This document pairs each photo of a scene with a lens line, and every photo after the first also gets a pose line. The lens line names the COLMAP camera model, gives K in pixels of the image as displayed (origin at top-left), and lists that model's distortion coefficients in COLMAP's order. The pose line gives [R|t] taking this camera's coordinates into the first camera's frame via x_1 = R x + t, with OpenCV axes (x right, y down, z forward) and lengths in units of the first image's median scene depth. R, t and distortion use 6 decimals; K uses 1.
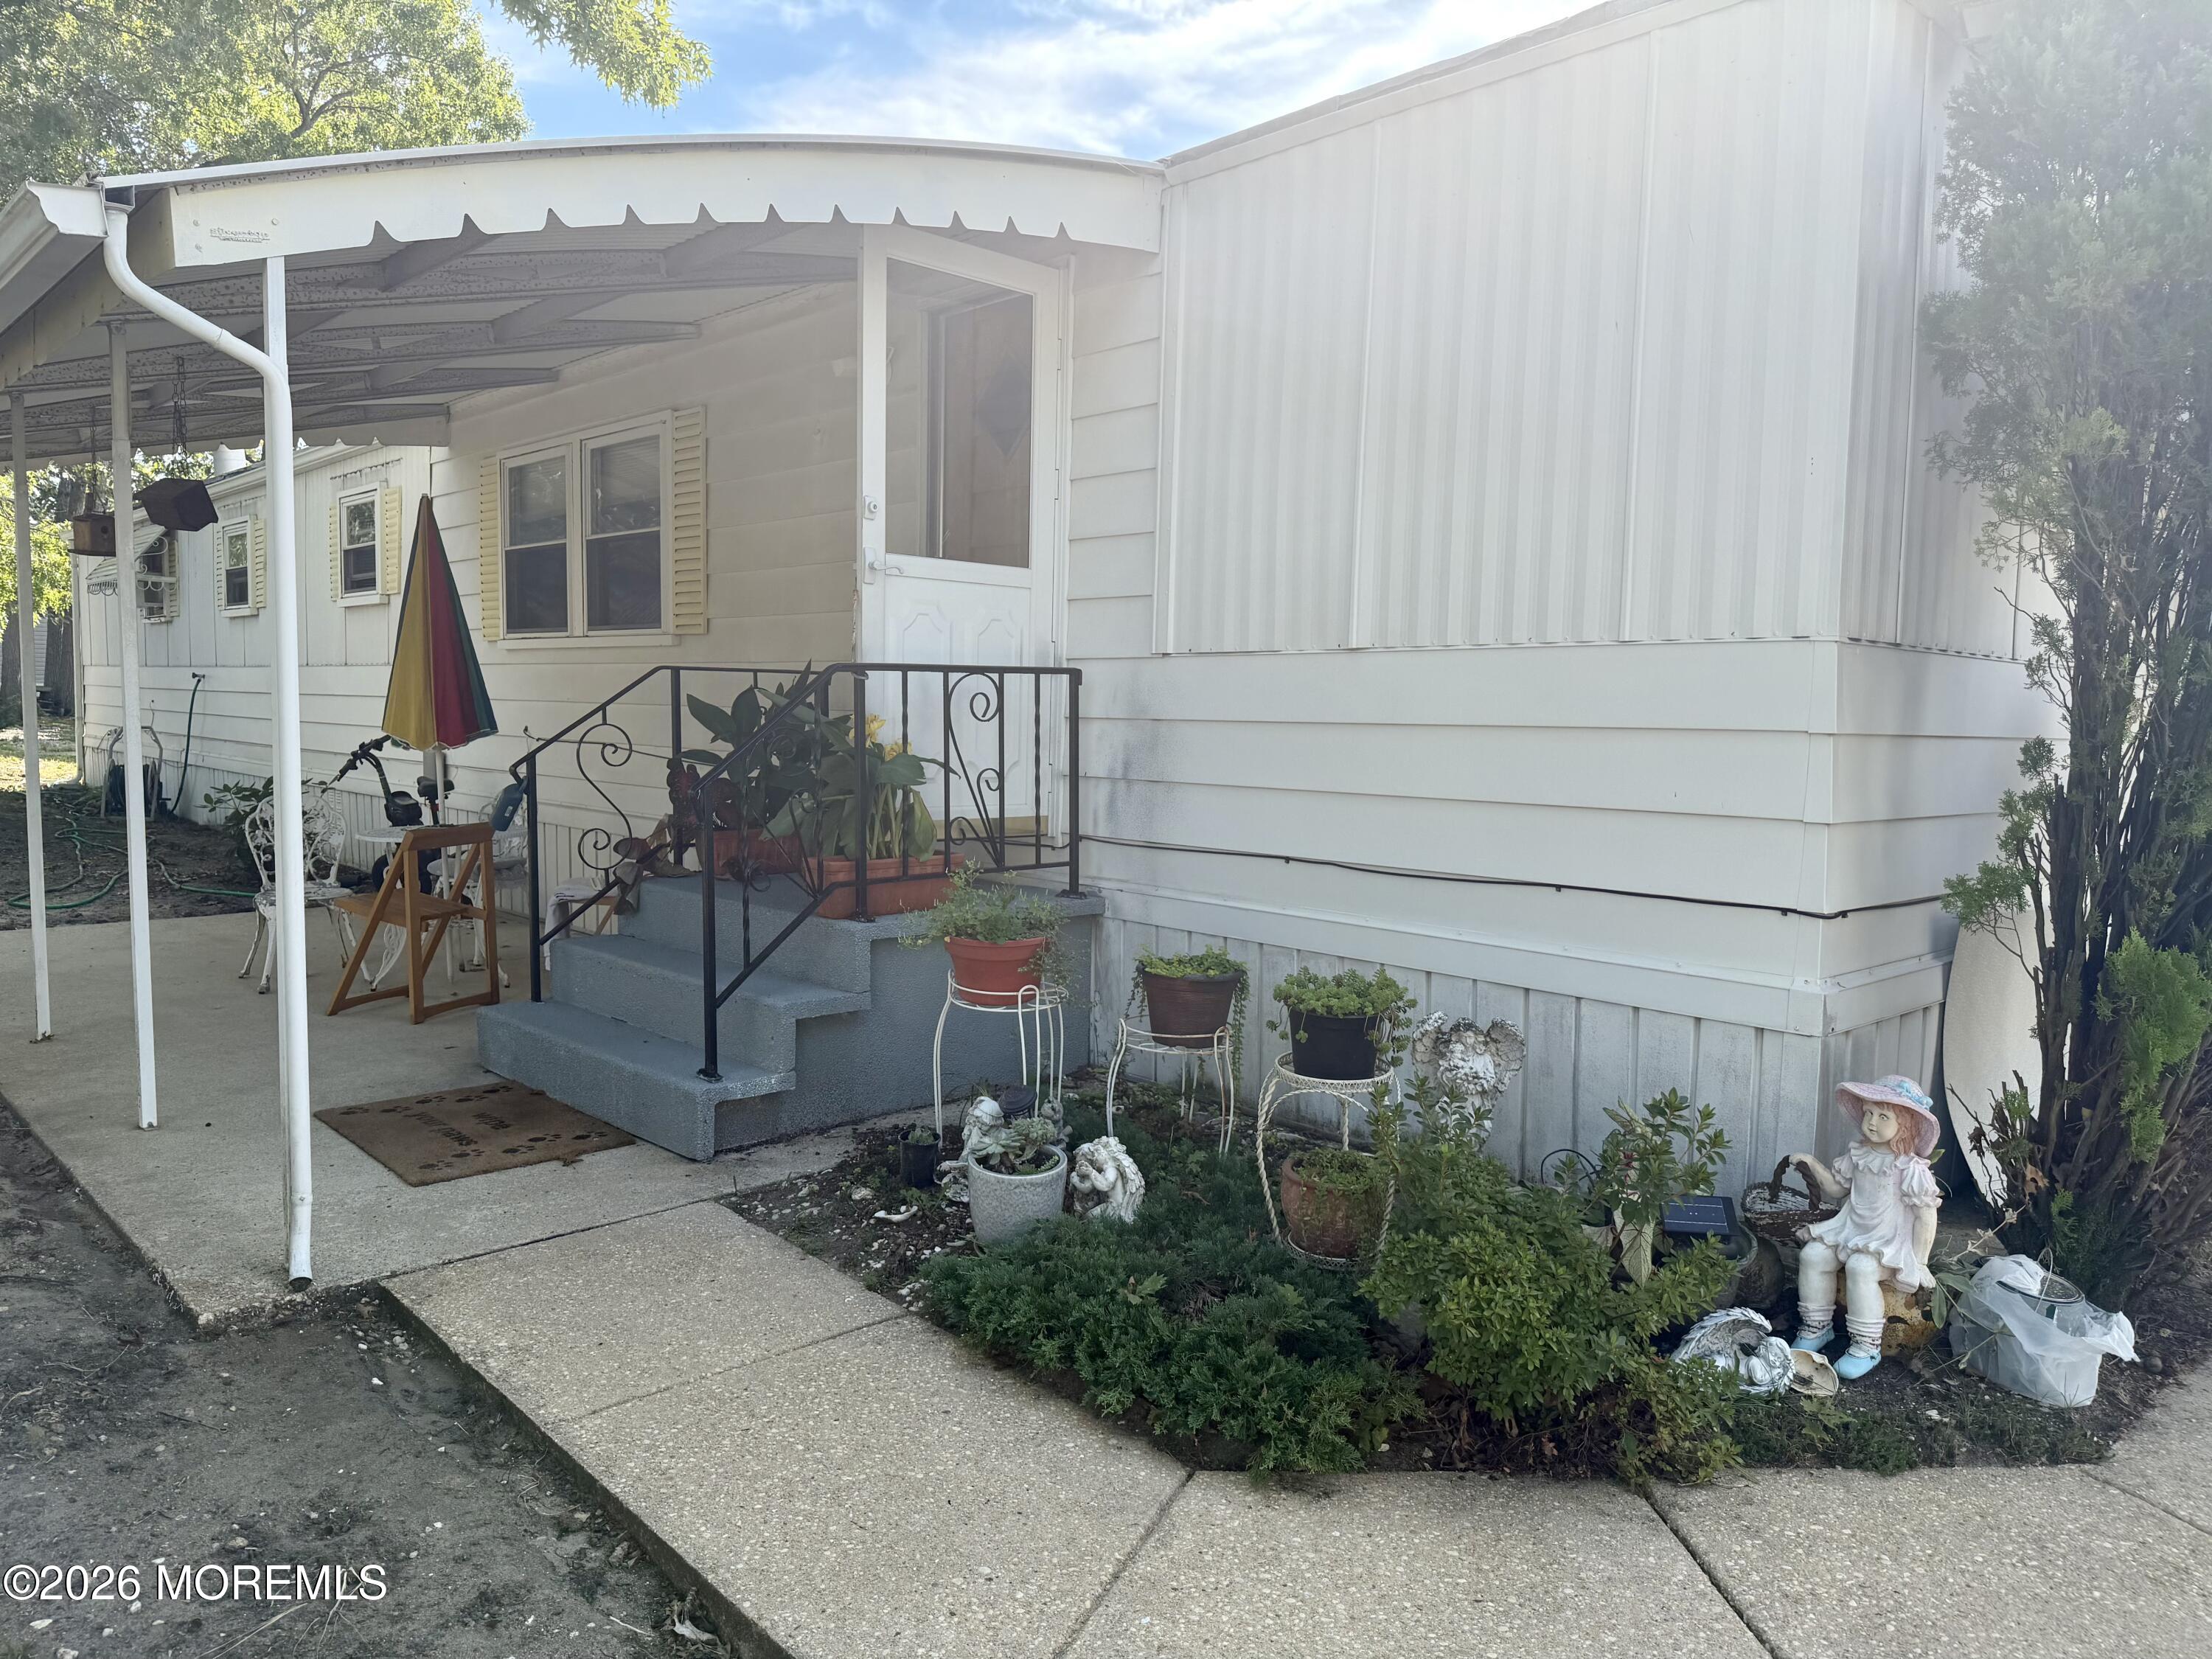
lens RADIAL K [[1552.6, 0, 1106.0], [0, 1552.6, 829.5], [0, 0, 1]] dist [0.057817, -0.085575]
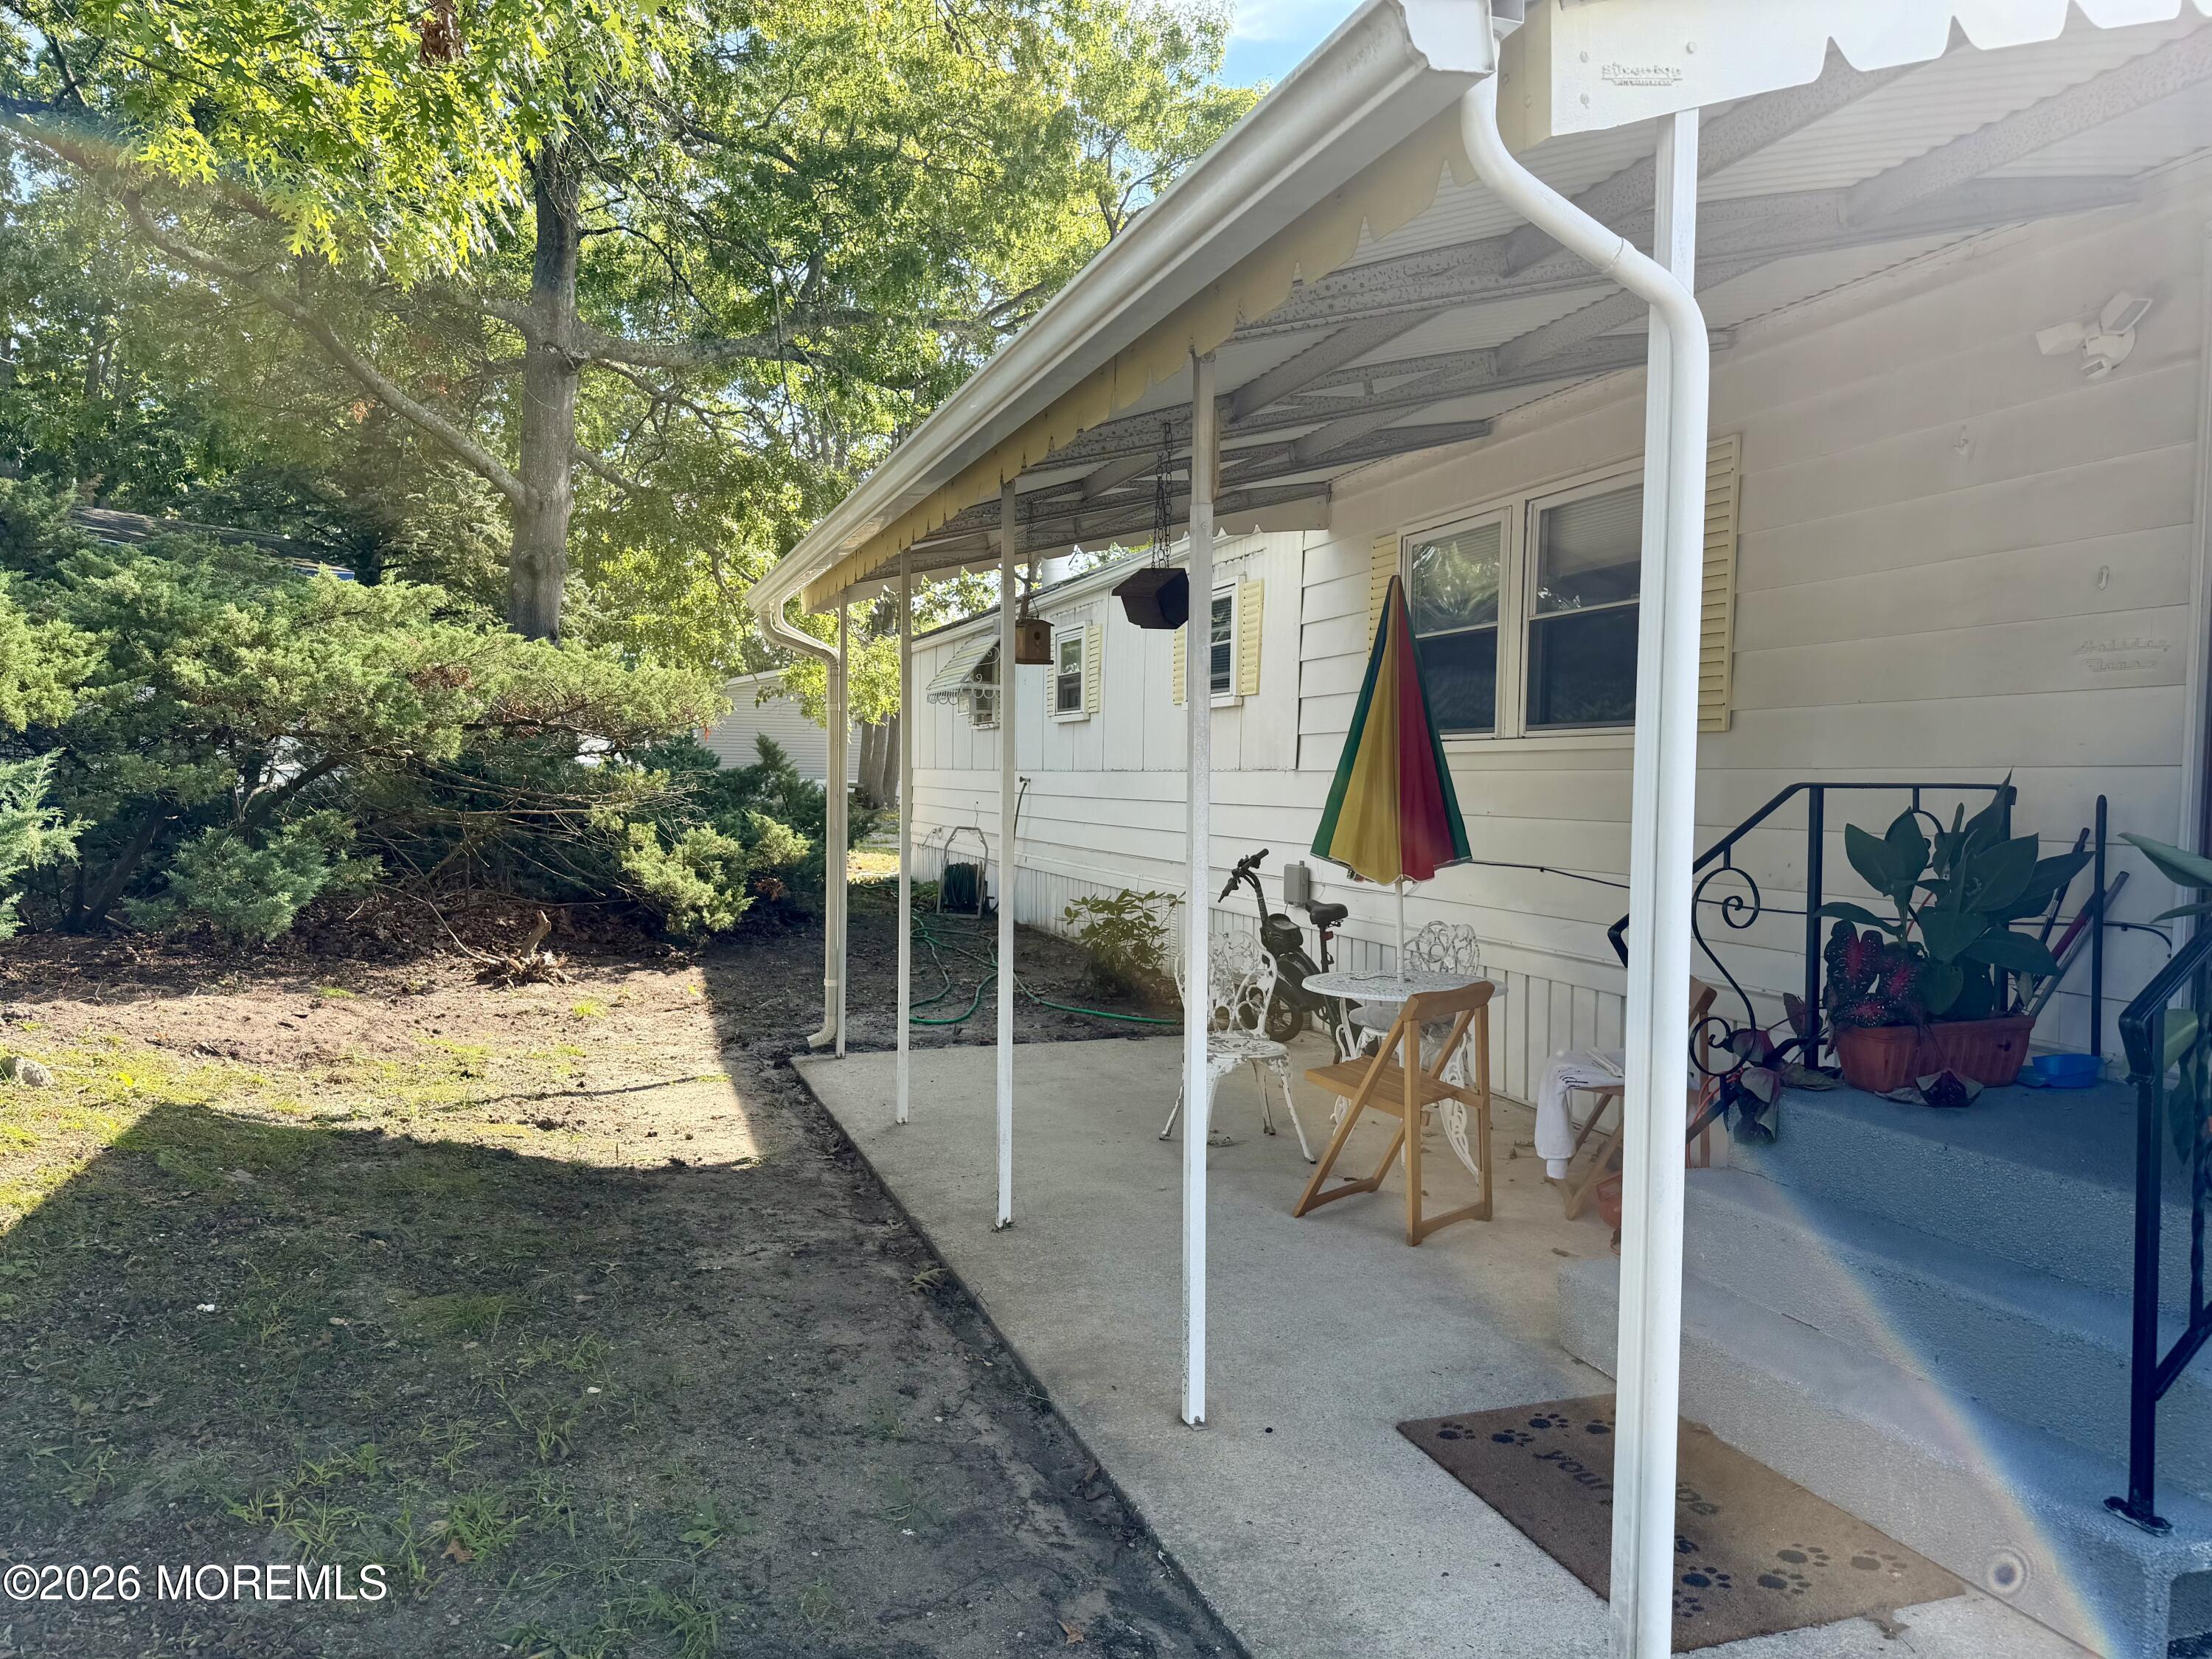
lens RADIAL K [[1577.9, 0, 1116.0], [0, 1577.9, 834.4], [0, 0, 1]] dist [0.072060, -0.090033]
pose [[0.911352, 0.002781, -0.411619, -0.199078], [-0.024132, 0.998618, -0.046684, -0.030729], [0.410920, 0.052478, 0.910160, 0.168542]]
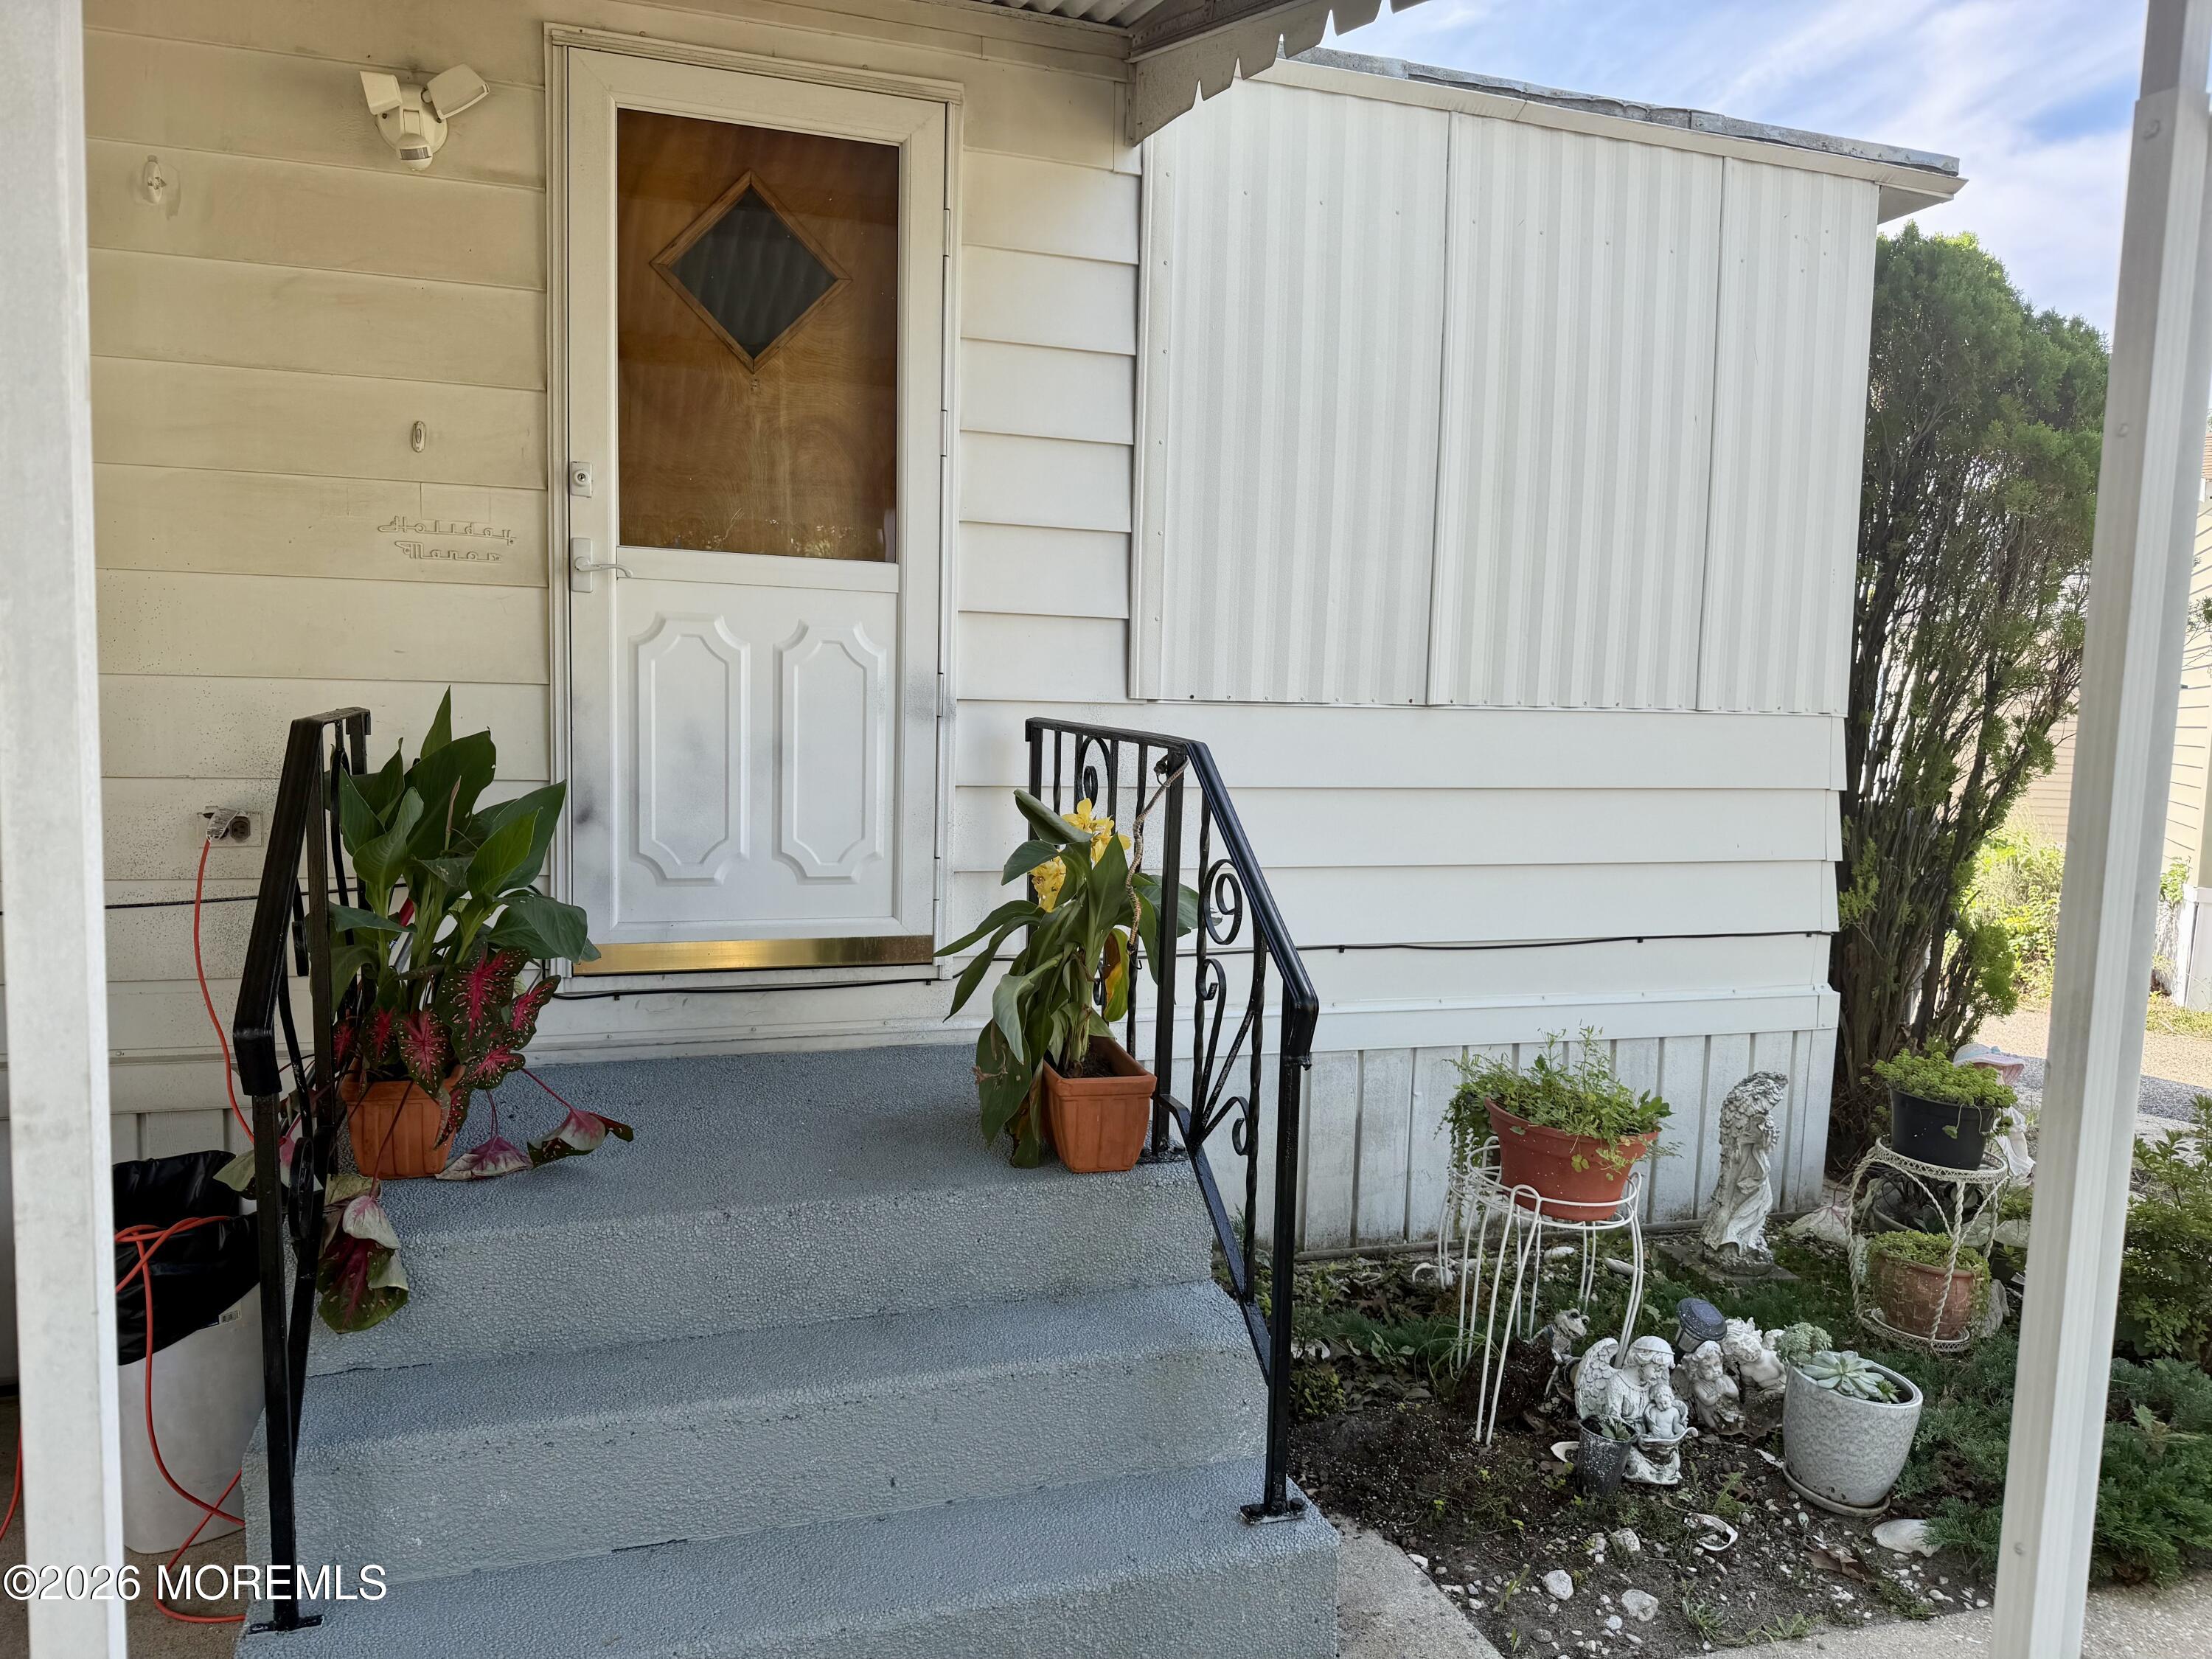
lens RADIAL K [[1552.6, 0, 1106.0], [0, 1552.6, 829.5], [0, 0, 1]] dist [0.057817, -0.085575]
pose [[0.411191, -0.086632, 0.907423, -0.430234], [0.050815, 0.996104, 0.072072, -0.069672], [-0.910132, 0.016476, 0.413991, 0.470185]]
